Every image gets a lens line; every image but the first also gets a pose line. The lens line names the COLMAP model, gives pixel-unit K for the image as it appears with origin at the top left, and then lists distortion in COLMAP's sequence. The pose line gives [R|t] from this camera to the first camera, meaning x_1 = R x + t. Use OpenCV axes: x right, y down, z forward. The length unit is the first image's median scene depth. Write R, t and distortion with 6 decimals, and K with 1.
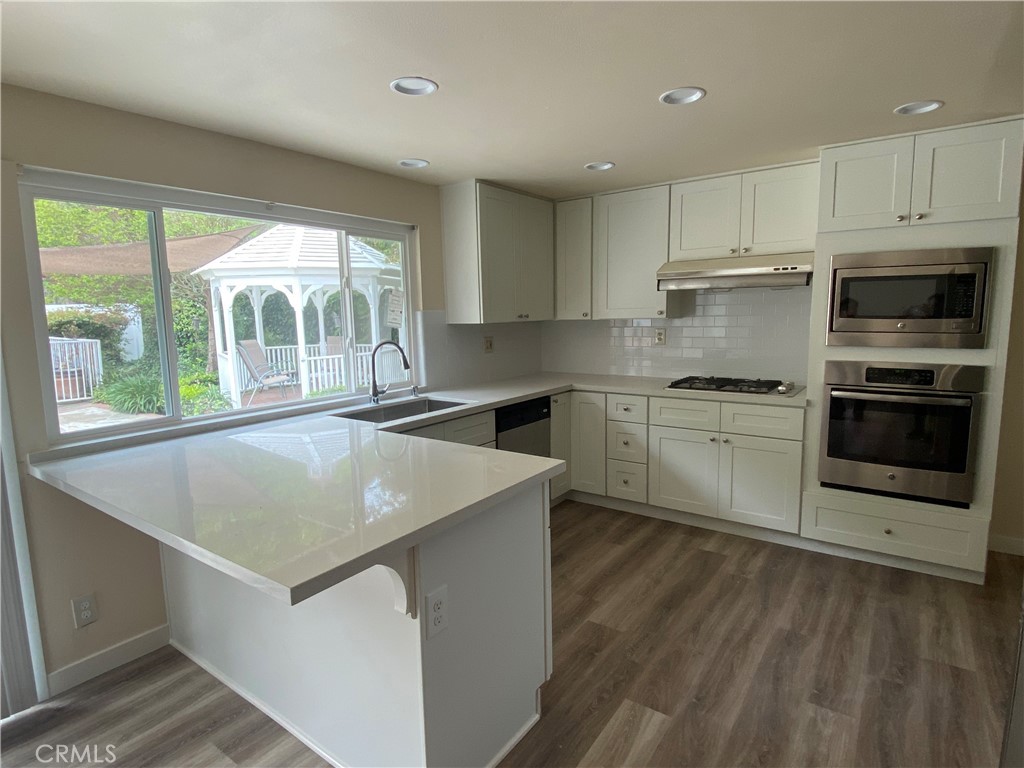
lens RADIAL K [[555.2, 0, 502.9], [0, 555.2, 382.9], [0, 0, 1]] dist [0.032680, -0.038751]
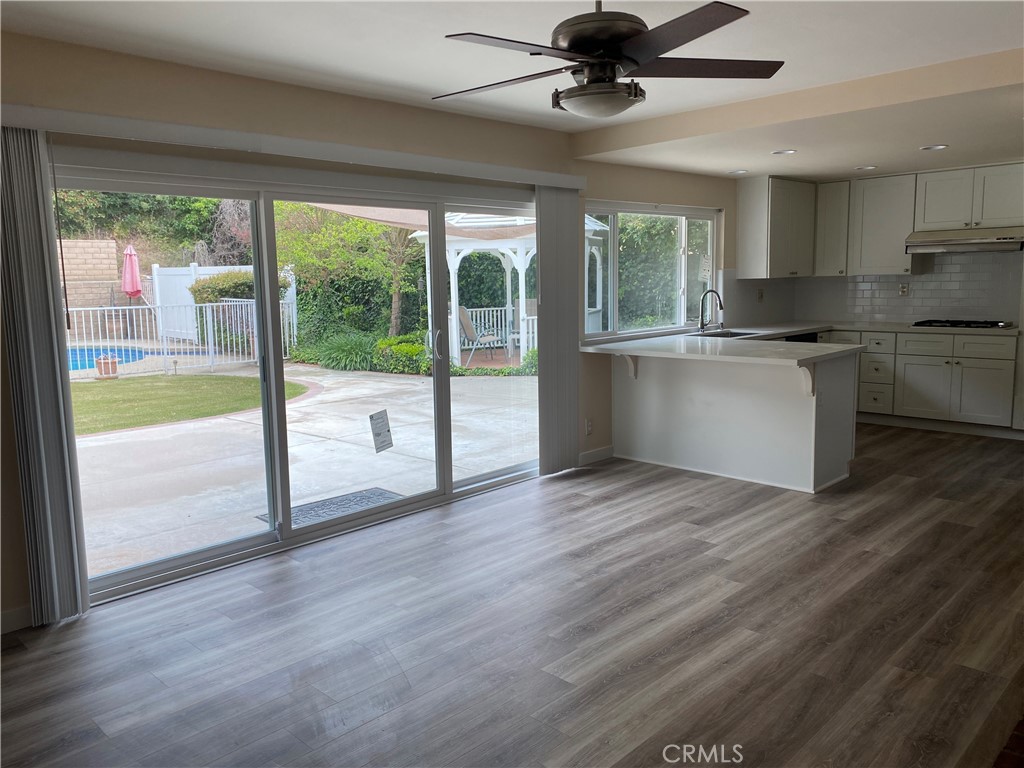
lens RADIAL K [[768.7, 0, 508.2], [0, 768.7, 380.5], [0, 0, 1]] dist [0.062481, -0.081941]
pose [[0.988516, 0.019296, -0.149878, -0.421776], [-0.018256, 0.999799, 0.008313, 0.156323], [0.150008, -0.005481, 0.988670, -1.100259]]
